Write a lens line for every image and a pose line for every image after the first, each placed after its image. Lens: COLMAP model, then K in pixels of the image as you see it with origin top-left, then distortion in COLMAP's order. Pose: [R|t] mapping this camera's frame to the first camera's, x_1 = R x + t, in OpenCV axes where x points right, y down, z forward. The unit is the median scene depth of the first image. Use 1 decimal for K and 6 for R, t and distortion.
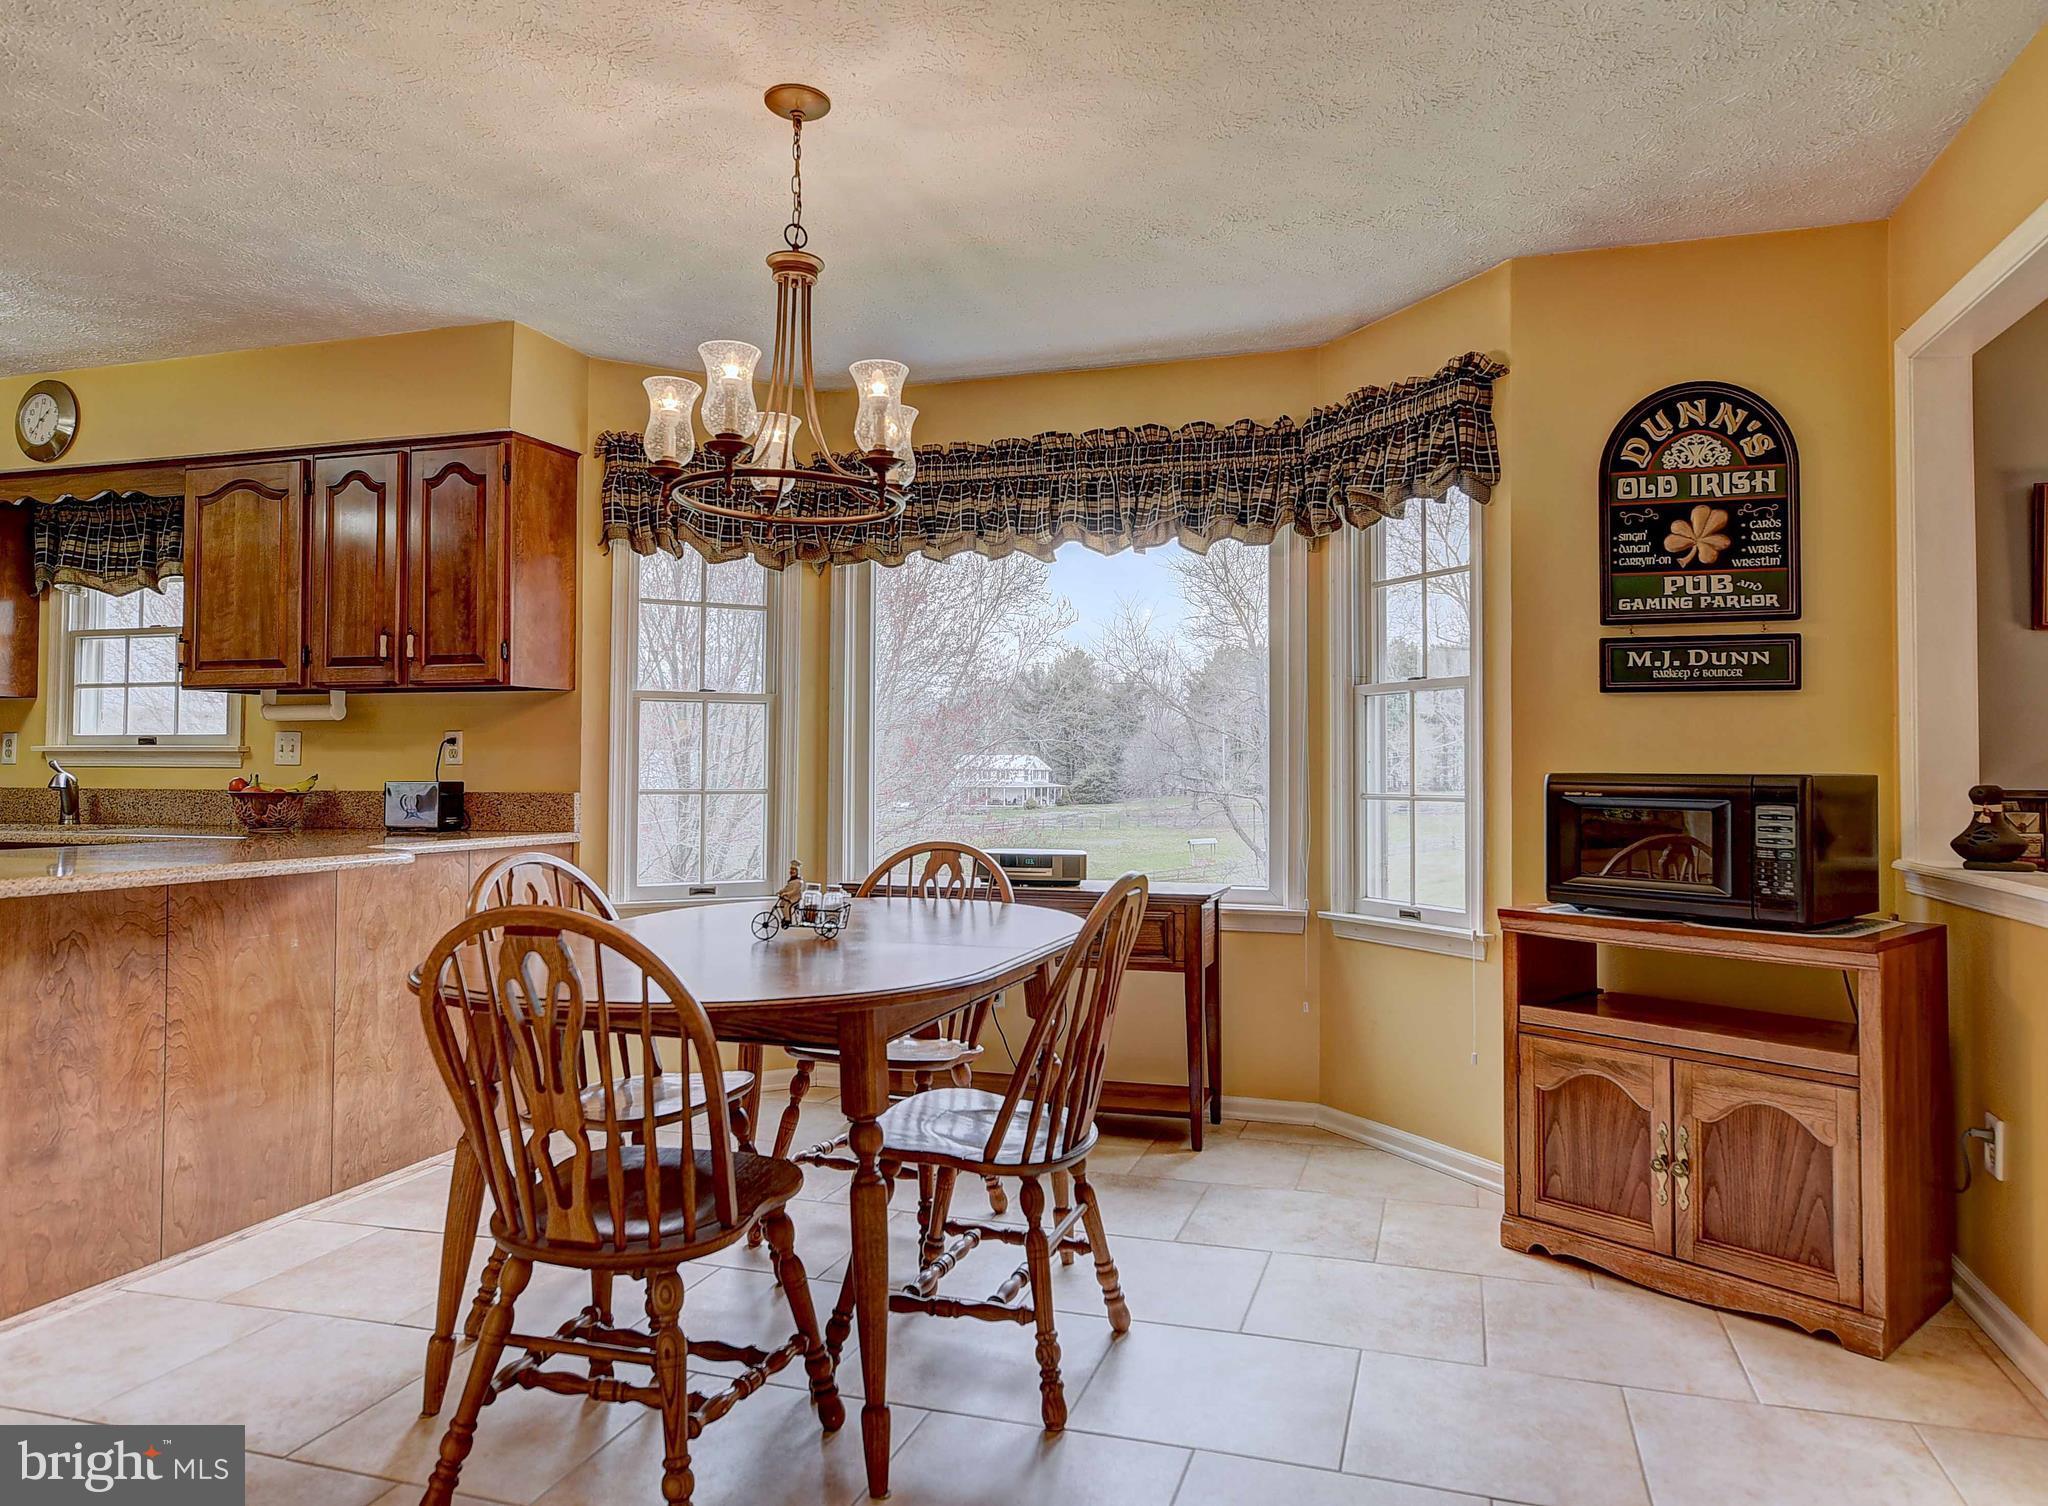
lens RADIAL K [[1322.2, 0, 1043.2], [0, 1322.2, 747.8], [0, 0, 1]] dist [0.008450, -0.011595]
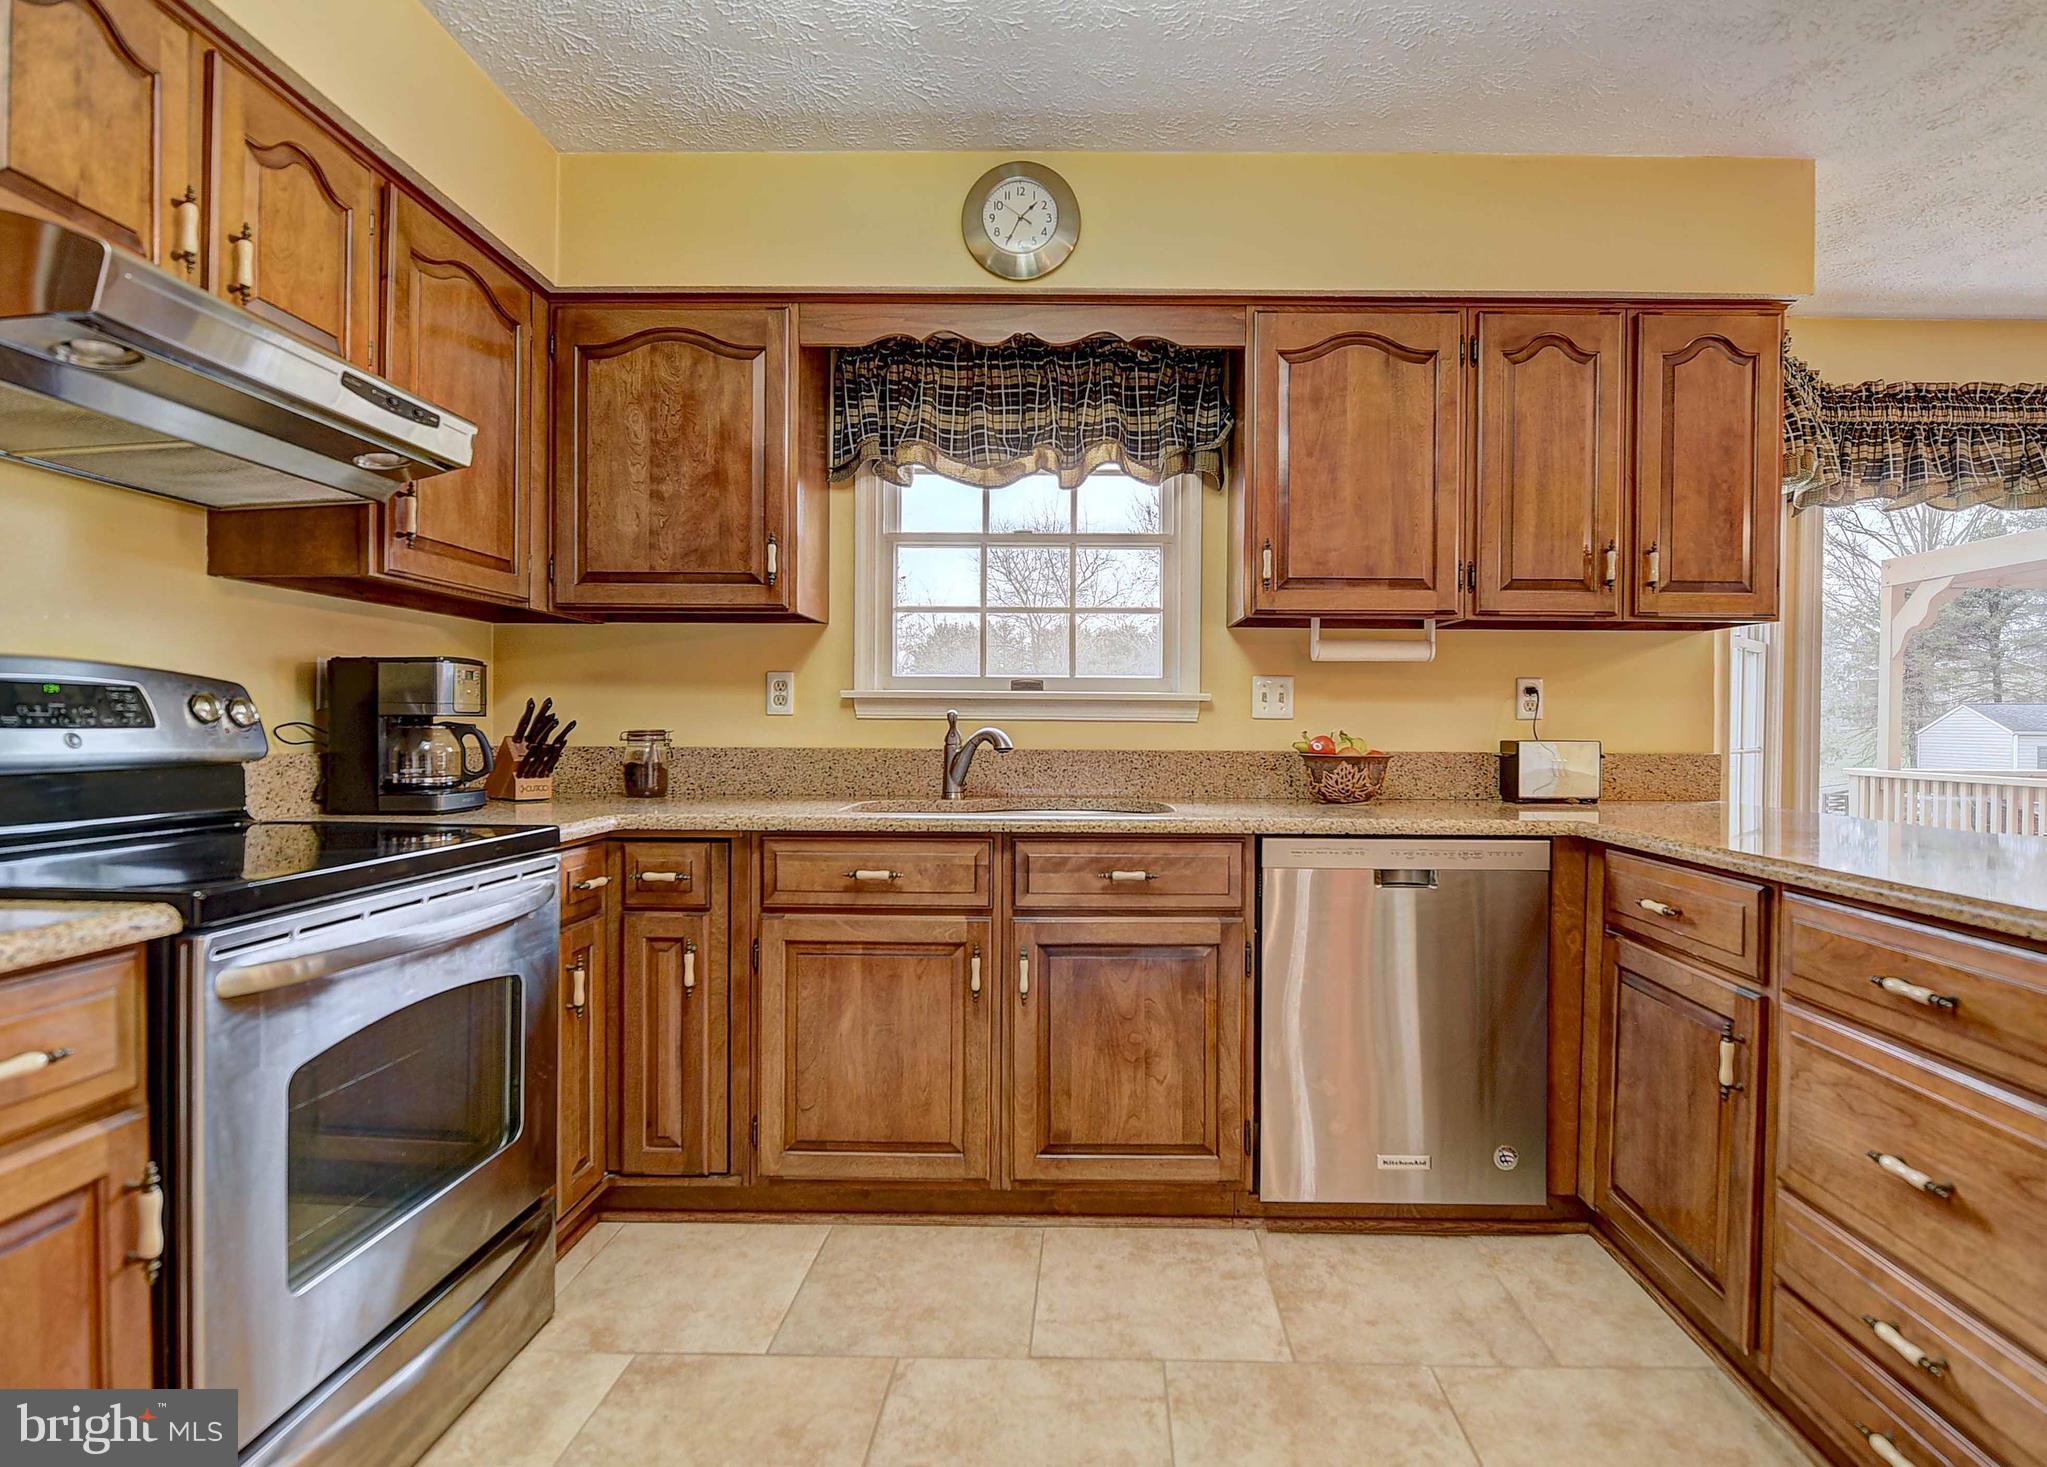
lens RADIAL K [[1018.7, 0, 1080.3], [0, 1018.7, 732.7], [0, 0, 1]] dist [-0.008716, -0.002945]
pose [[0.958214, 0.000185, 0.286052, -0.924168], [-0.008394, 0.999587, 0.027469, 0.006345], [-0.285929, -0.028722, 0.957820, 0.499842]]
